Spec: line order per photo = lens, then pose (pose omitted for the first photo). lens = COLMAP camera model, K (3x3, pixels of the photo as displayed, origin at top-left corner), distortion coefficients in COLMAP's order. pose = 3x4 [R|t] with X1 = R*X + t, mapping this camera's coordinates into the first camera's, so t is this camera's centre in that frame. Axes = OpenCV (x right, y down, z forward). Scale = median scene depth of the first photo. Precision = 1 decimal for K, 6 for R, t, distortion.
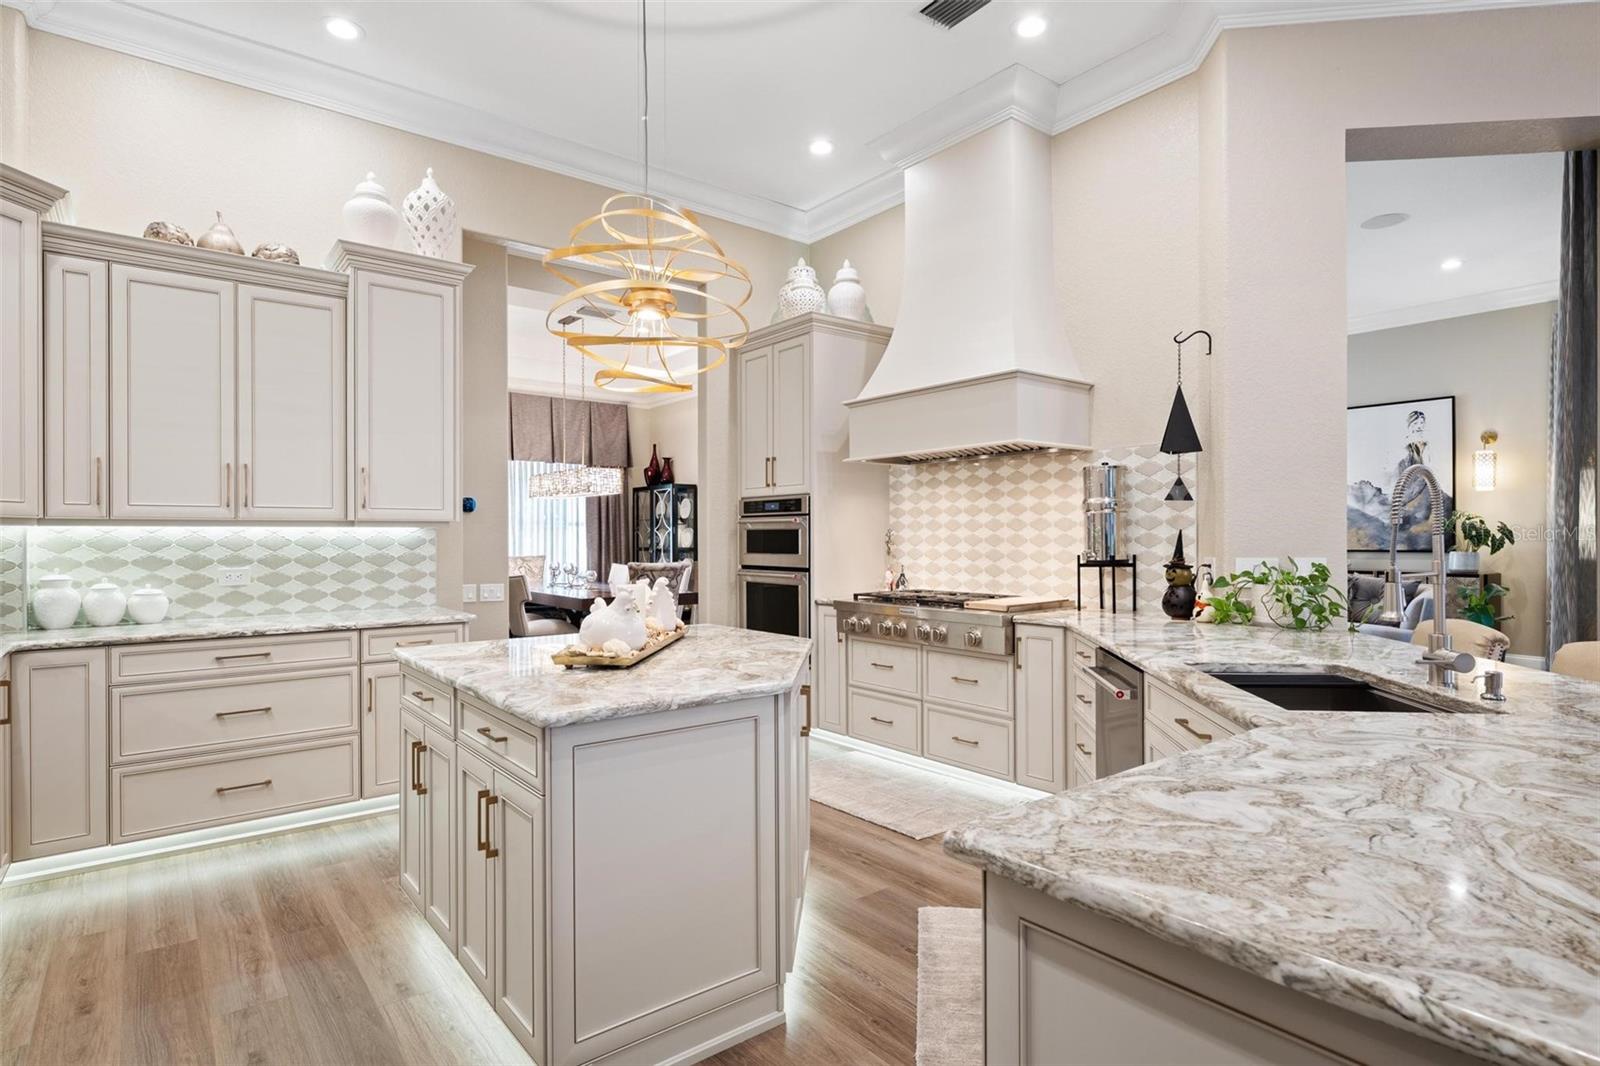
lens RADIAL K [[826.0, 0, 795.0], [0, 826.0, 543.0], [0, 0, 1]] dist [-0.002299, -0.000430]
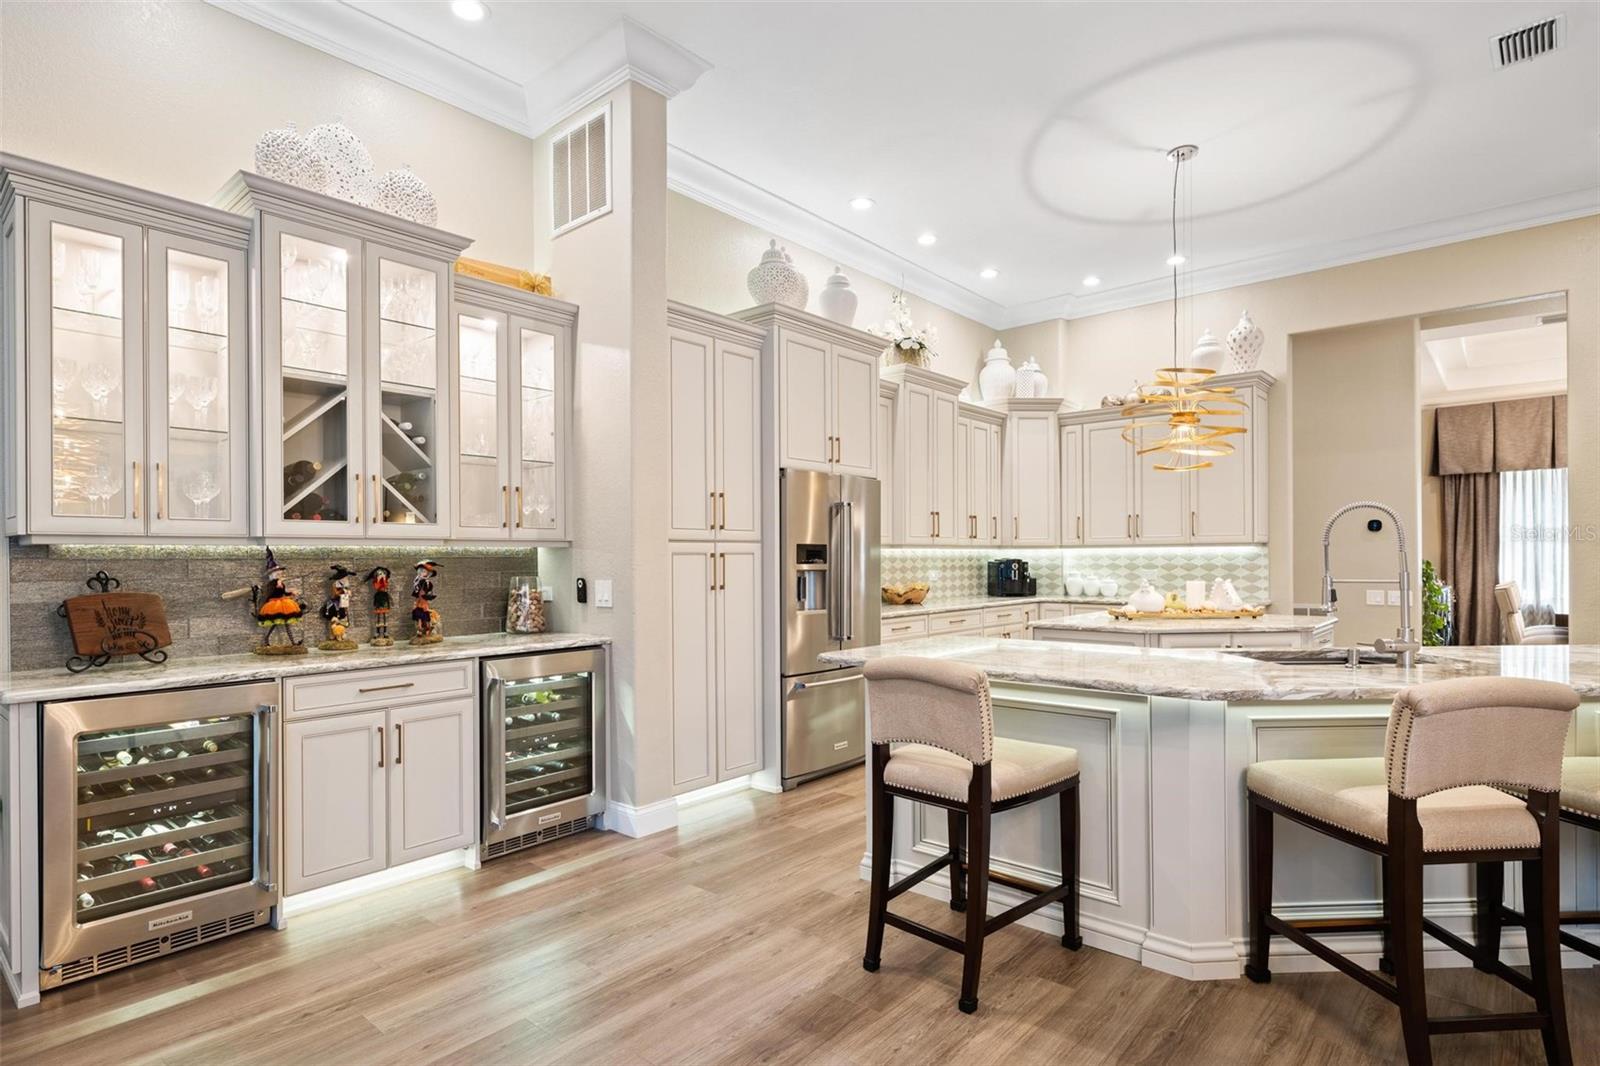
lens RADIAL K [[826.0, 0, 793.9], [0, 826.0, 542.7], [0, 0, 1]] dist [-0.002299, -0.000430]
pose [[0.171063, -0.015477, -0.985139, 1.051367], [-0.000191, 0.999876, -0.015741, -0.001556], [0.985260, 0.002881, 0.171039, -0.090189]]
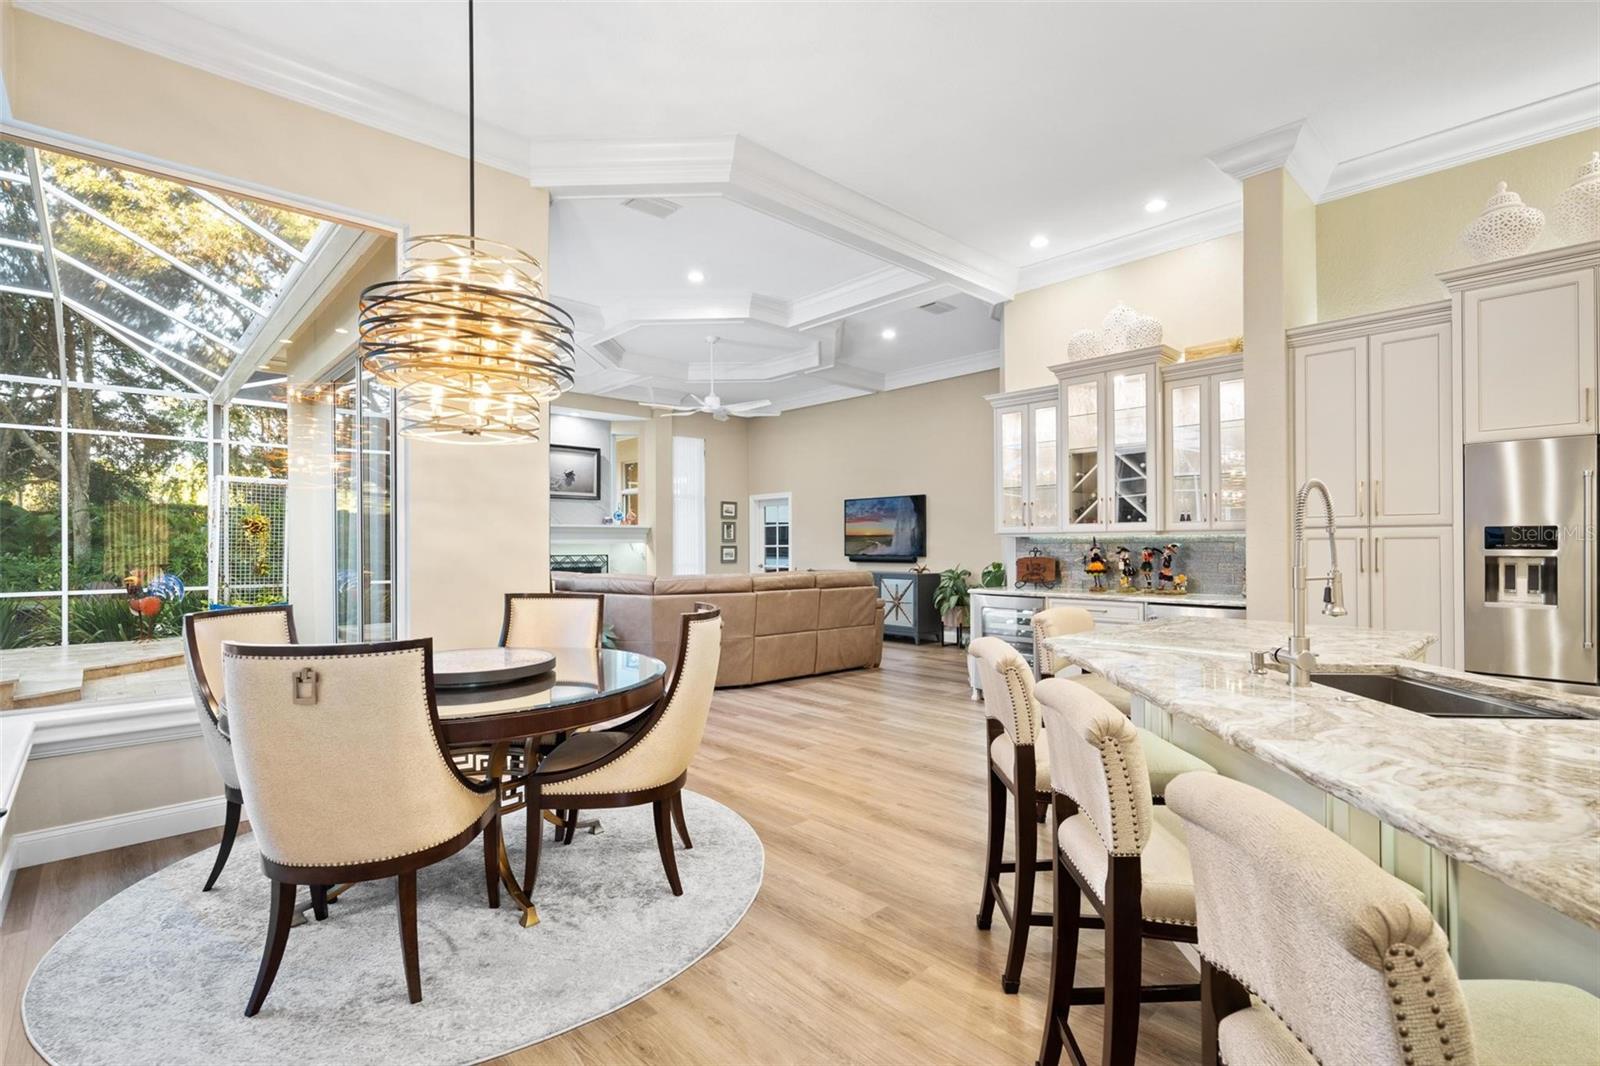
lens RADIAL K [[746.9, 0, 793.0], [0, 746.9, 540.0], [0, 0, 1]] dist [0.006351, -0.000294]
pose [[-0.997191, 0.008200, -0.074455, 0.831693], [0.008152, 0.999966, 0.000940, -0.010341], [0.074460, 0.000331, -0.997224, 1.083166]]
